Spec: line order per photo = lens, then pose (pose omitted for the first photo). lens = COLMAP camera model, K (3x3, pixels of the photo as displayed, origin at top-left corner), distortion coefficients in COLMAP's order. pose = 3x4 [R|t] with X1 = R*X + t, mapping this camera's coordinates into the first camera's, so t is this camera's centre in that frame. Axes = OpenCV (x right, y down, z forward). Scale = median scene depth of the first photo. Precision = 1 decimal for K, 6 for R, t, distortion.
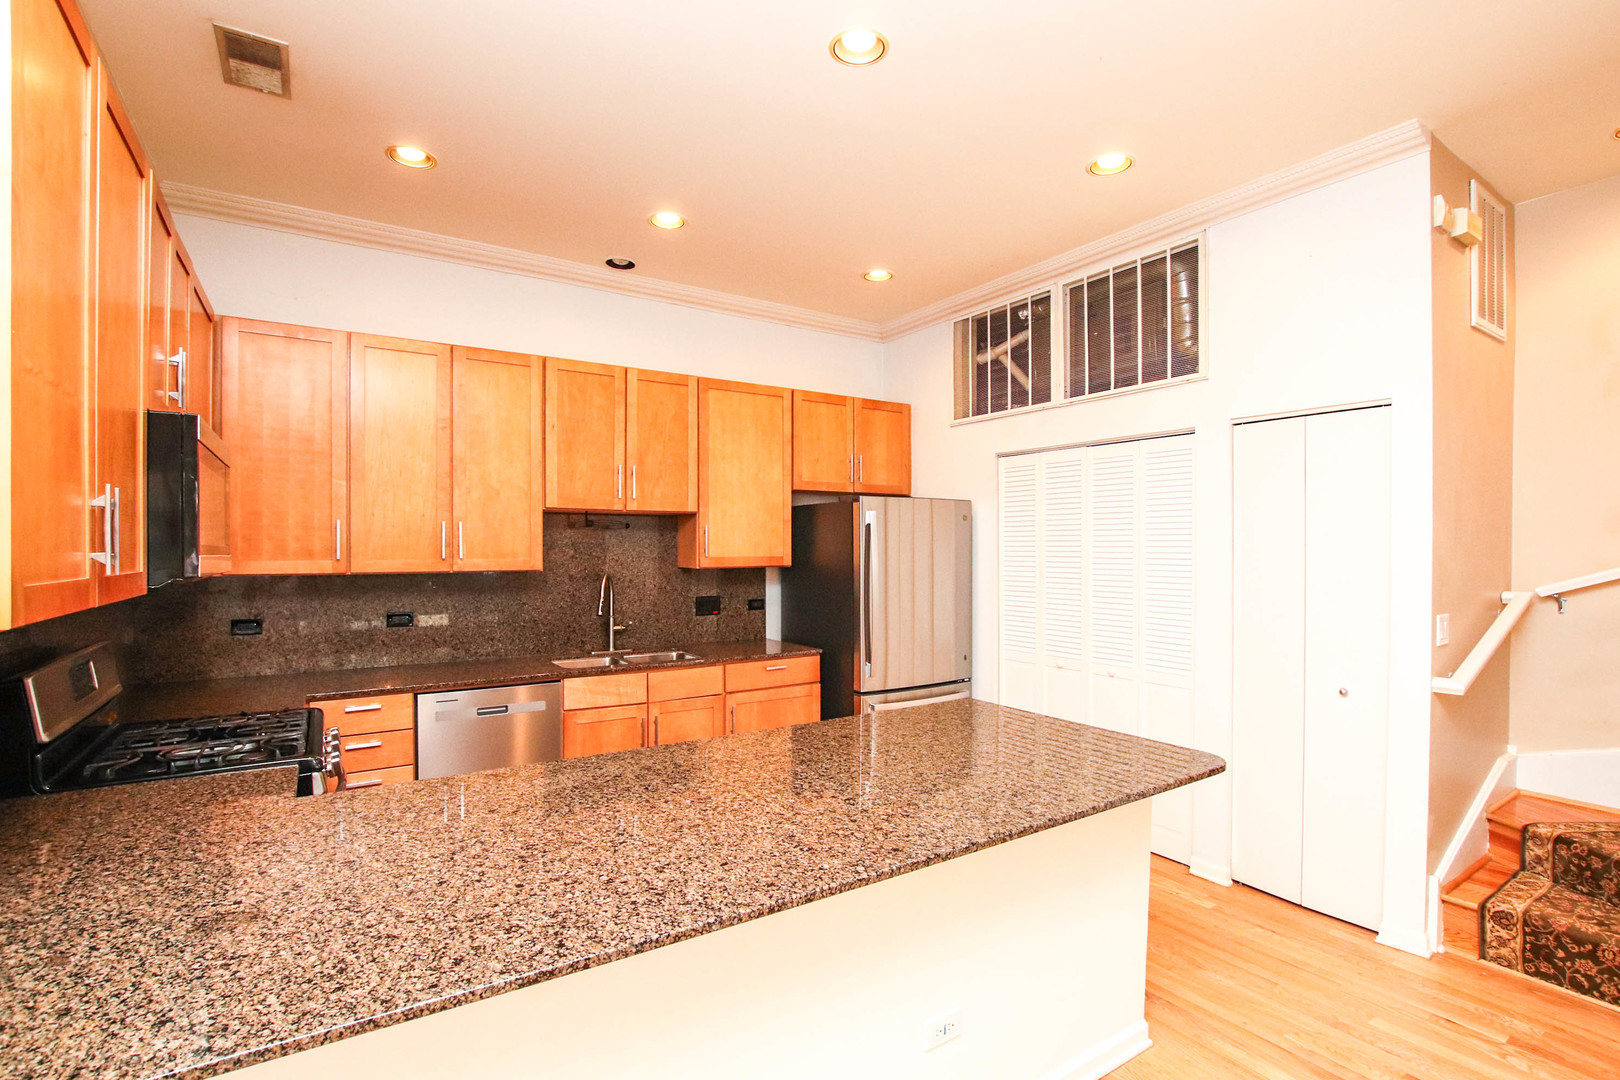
lens RADIAL K [[769.2, 0, 807.3], [0, 769.2, 556.9], [0, 0, 1]] dist [-0.026495, 0.000414]
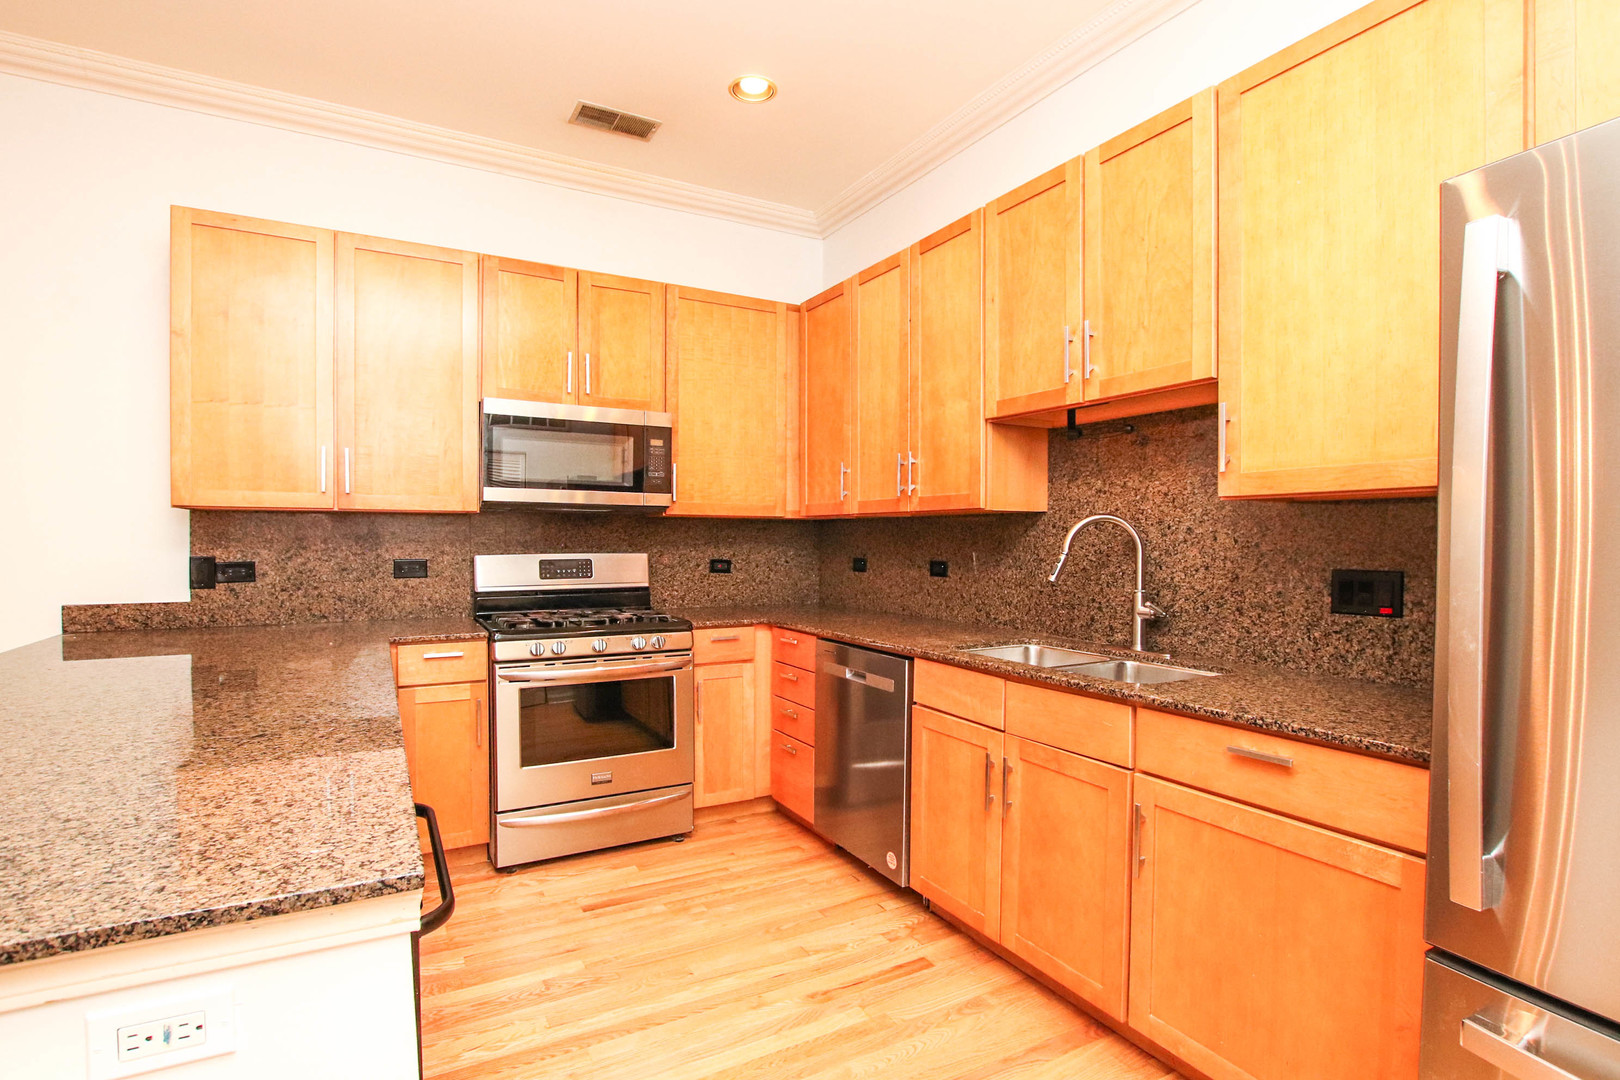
lens RADIAL K [[769.2, 0, 820.4], [0, 769.2, 549.5], [0, 0, 1]] dist [-0.026495, 0.000414]
pose [[-0.066037, 0.012558, -0.997738, 0.360592], [-0.016367, 0.999773, 0.013667, 0.046329], [0.997683, 0.017233, -0.065816, 0.868662]]
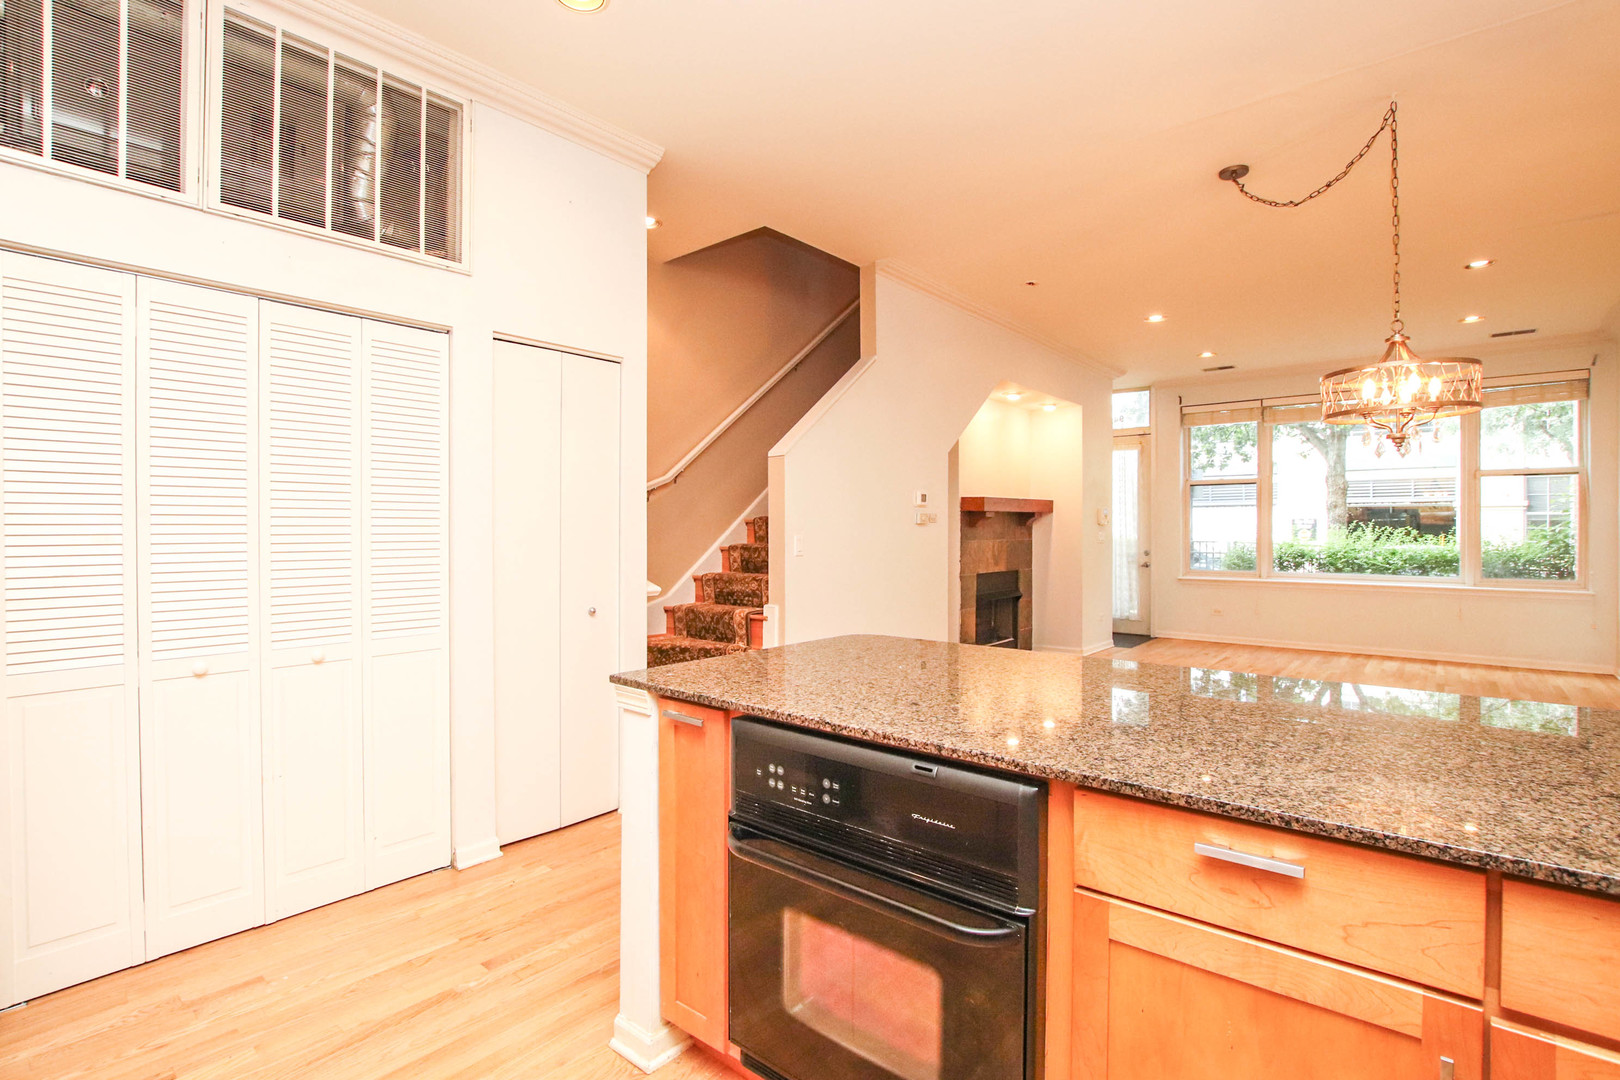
lens RADIAL K [[769.2, 0, 808.7], [0, 769.2, 530.4], [0, 0, 1]] dist [-0.026495, 0.000414]
pose [[-0.279085, -0.001899, 0.960265, -0.353999], [0.010756, 0.999929, 0.005104, 0.044931], [-0.960206, 0.011753, -0.279045, 0.782199]]
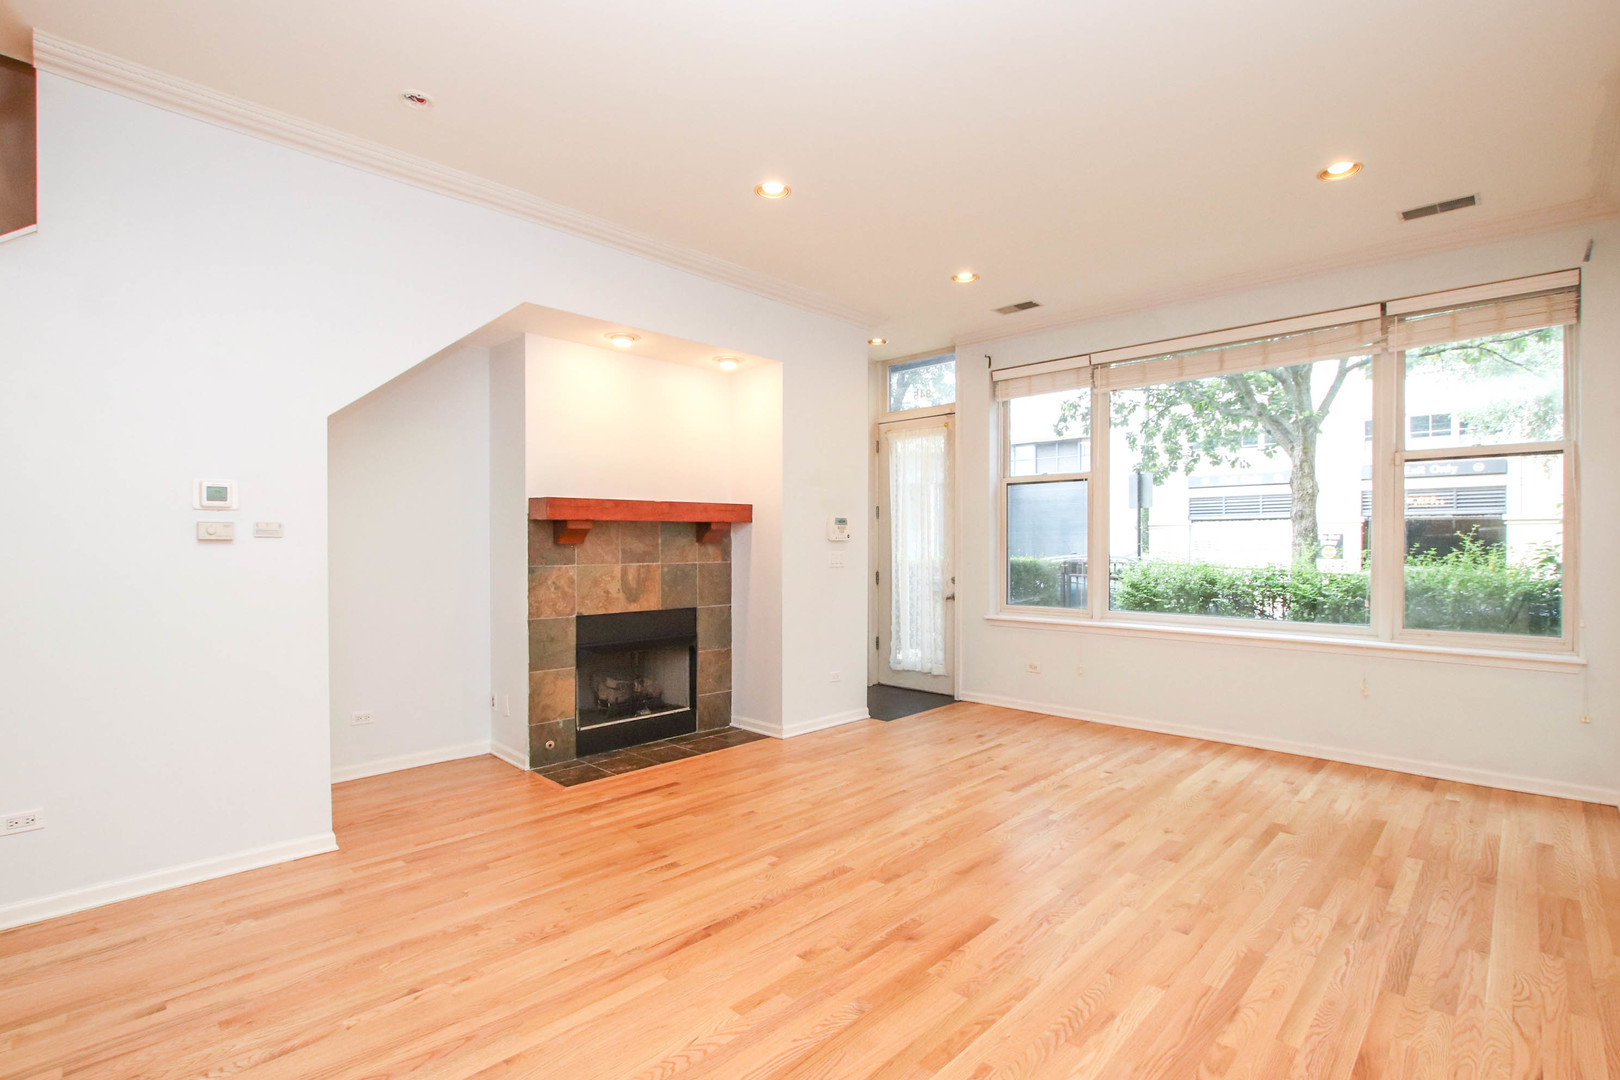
lens RADIAL K [[769.2, 0, 803.8], [0, 769.2, 547.2], [0, 0, 1]] dist [-0.026495, 0.000414]
pose [[-0.215306, -0.003084, 0.976542, 0.059304], [0.010534, 0.999929, 0.005481, 0.053233], [-0.976490, 0.011467, -0.215259, -0.221554]]
